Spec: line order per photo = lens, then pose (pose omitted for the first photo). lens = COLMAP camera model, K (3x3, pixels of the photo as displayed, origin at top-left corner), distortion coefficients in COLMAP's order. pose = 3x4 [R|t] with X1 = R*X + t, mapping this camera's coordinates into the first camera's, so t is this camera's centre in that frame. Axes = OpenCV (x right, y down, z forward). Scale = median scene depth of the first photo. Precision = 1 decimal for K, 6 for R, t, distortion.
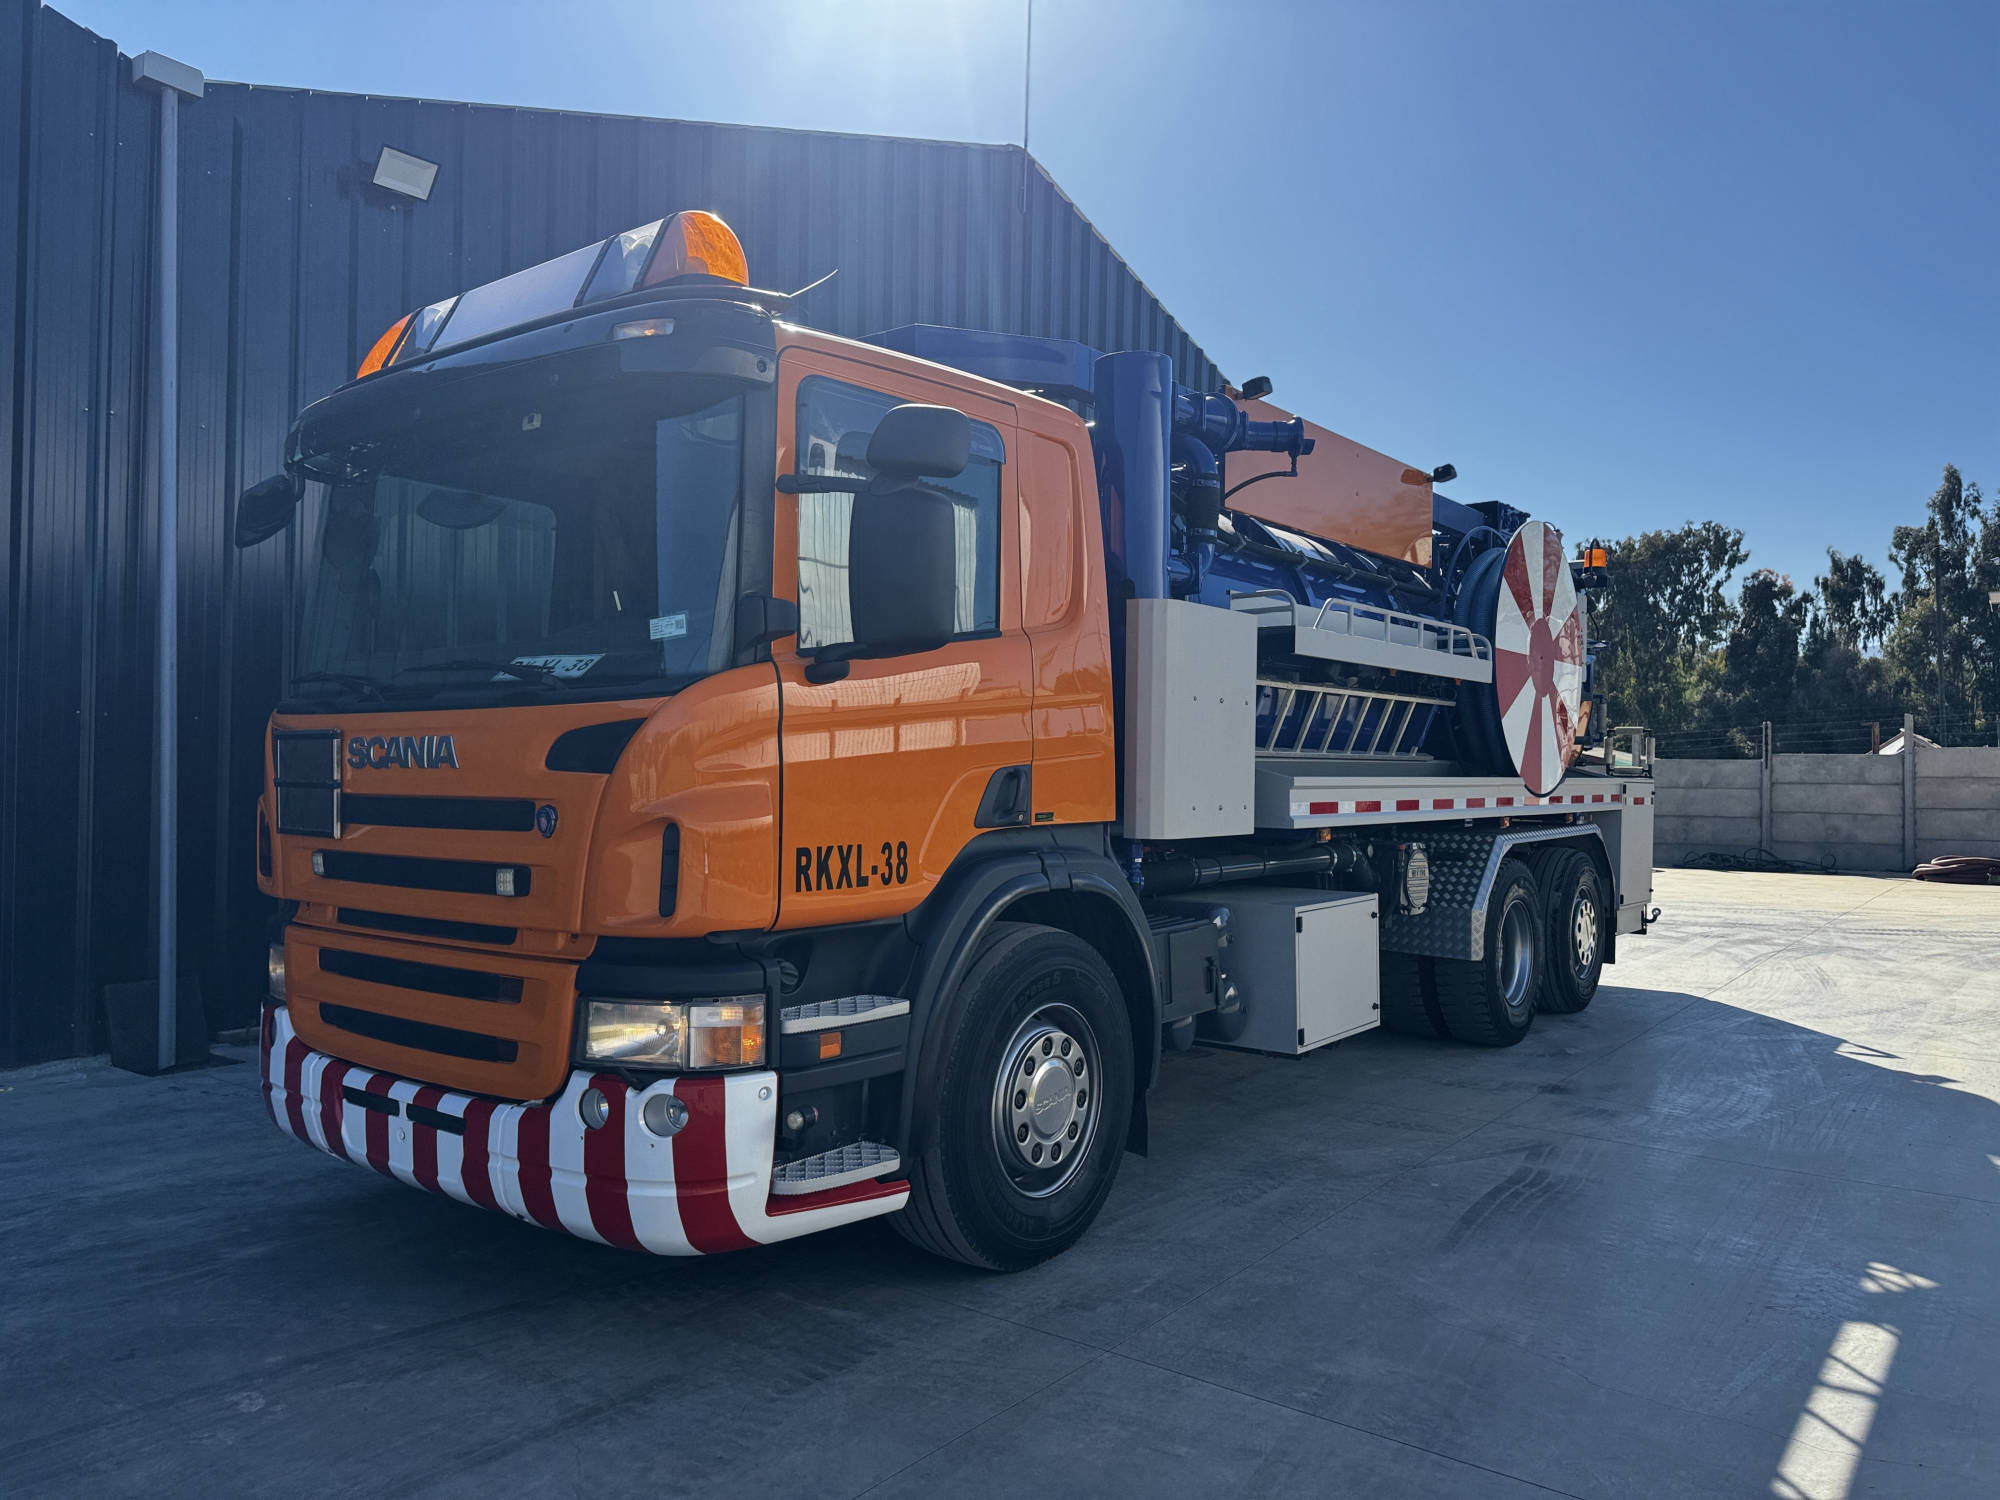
lens RADIAL K [[1409.5, 0, 1005.2], [0, 1409.5, 748.0], [0, 0, 1]] dist [0.037258, -0.032055]
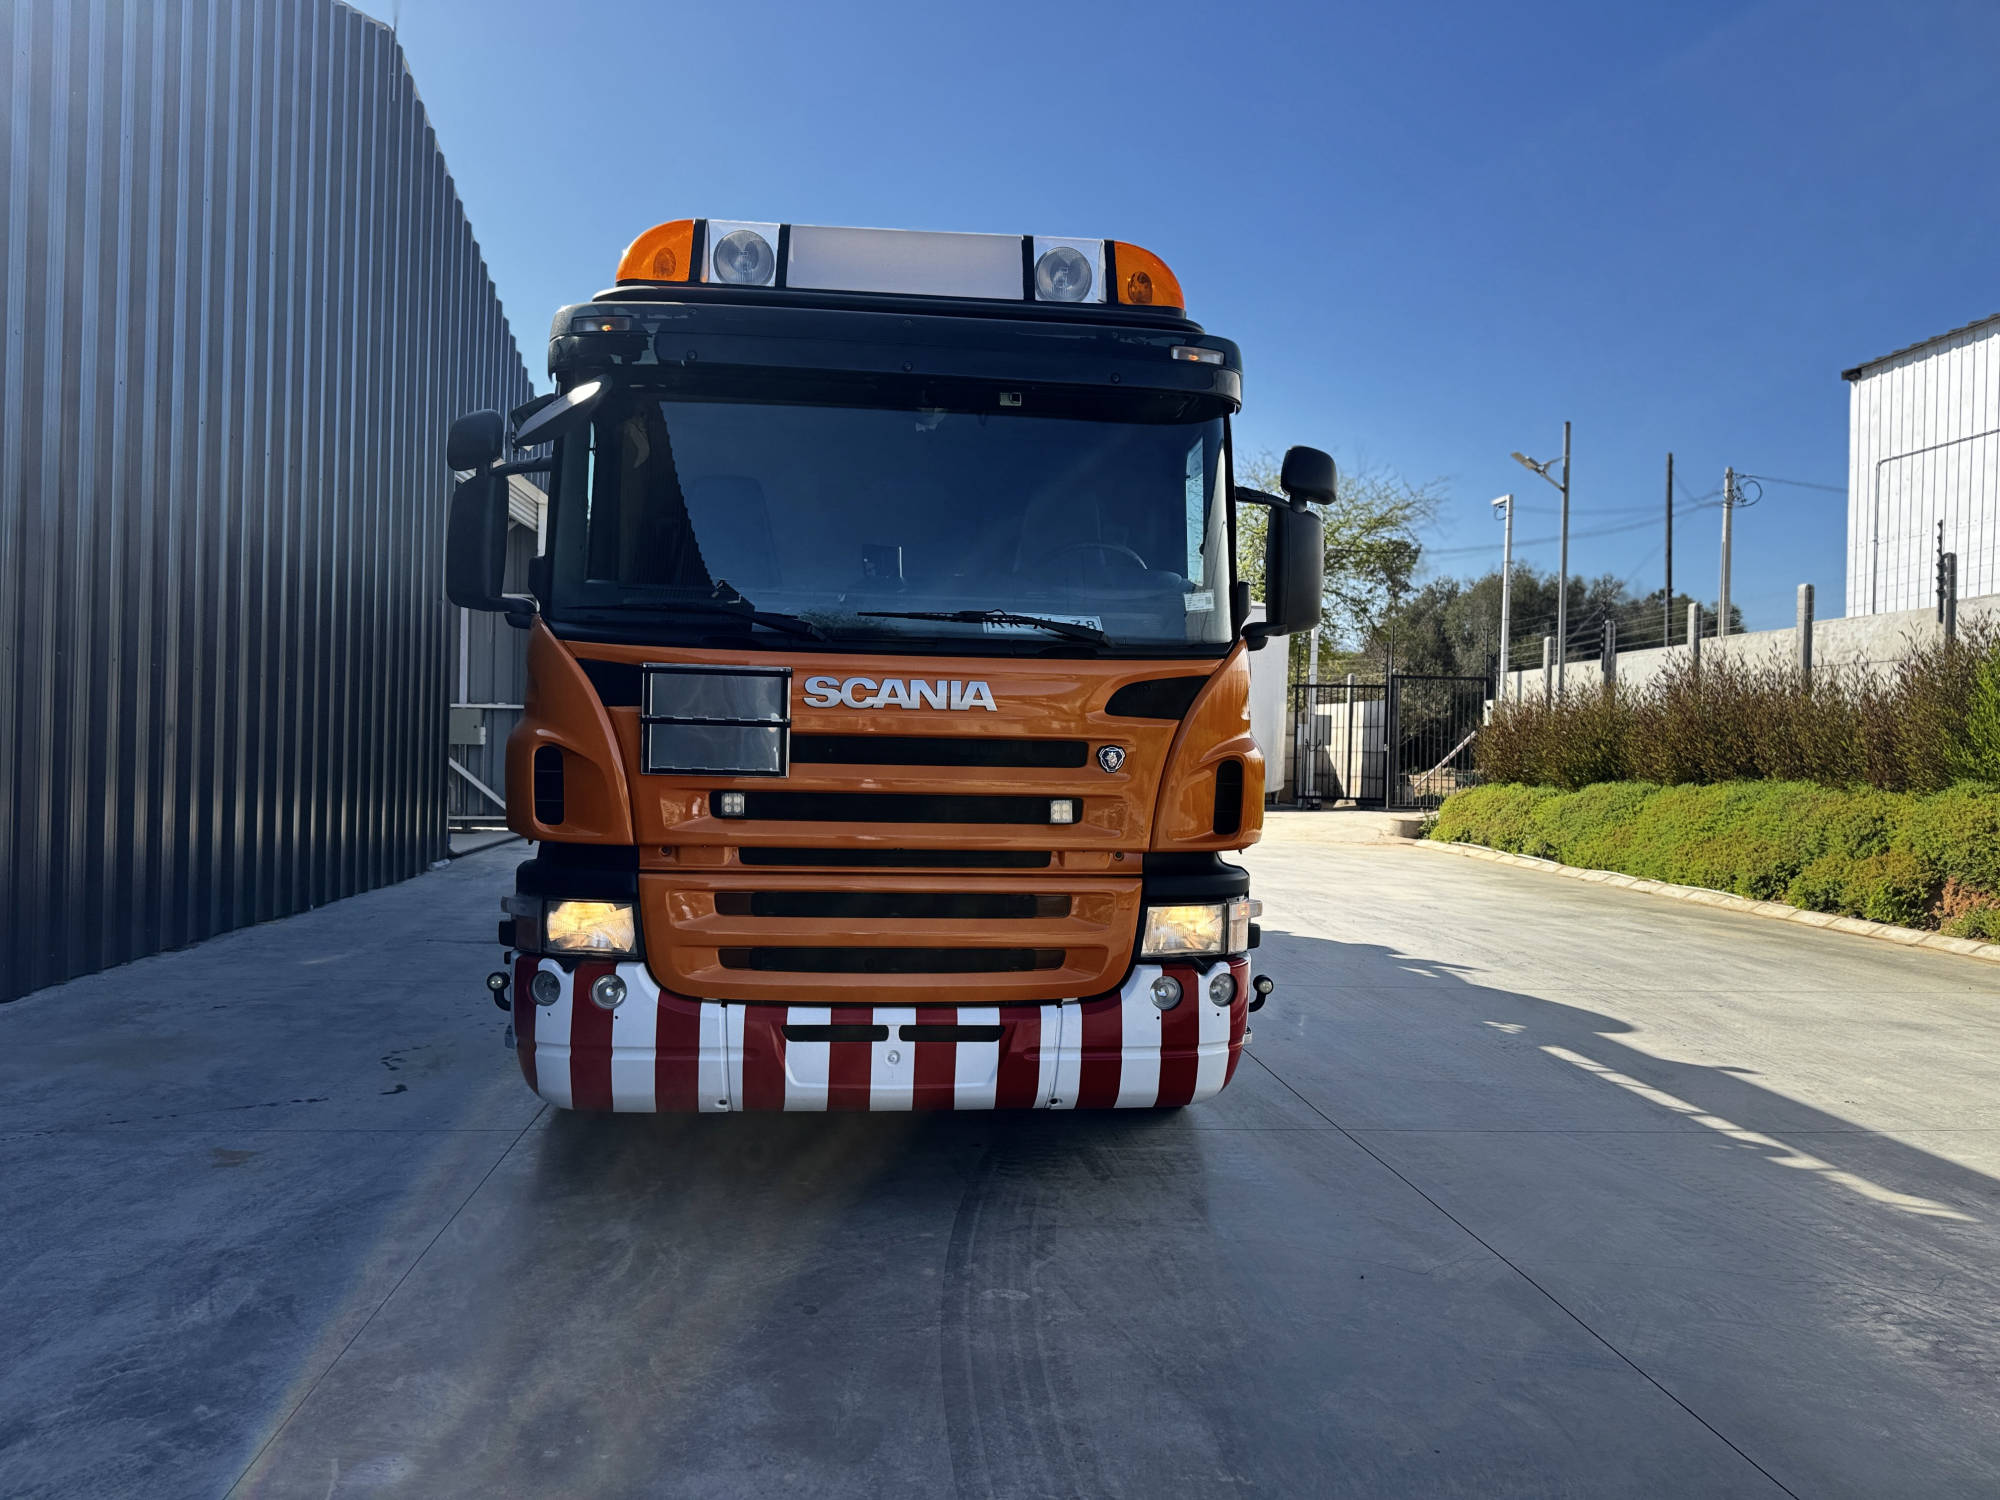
lens RADIAL K [[1409.5, 0, 997.2], [0, 1409.5, 710.4], [0, 0, 1]] dist [0.037258, -0.032055]
pose [[0.721054, 0.022695, 0.692507, -1.009710], [-0.032250, 0.999480, 0.000823, 0.011731], [-0.692128, -0.022927, 0.721411, 0.186175]]
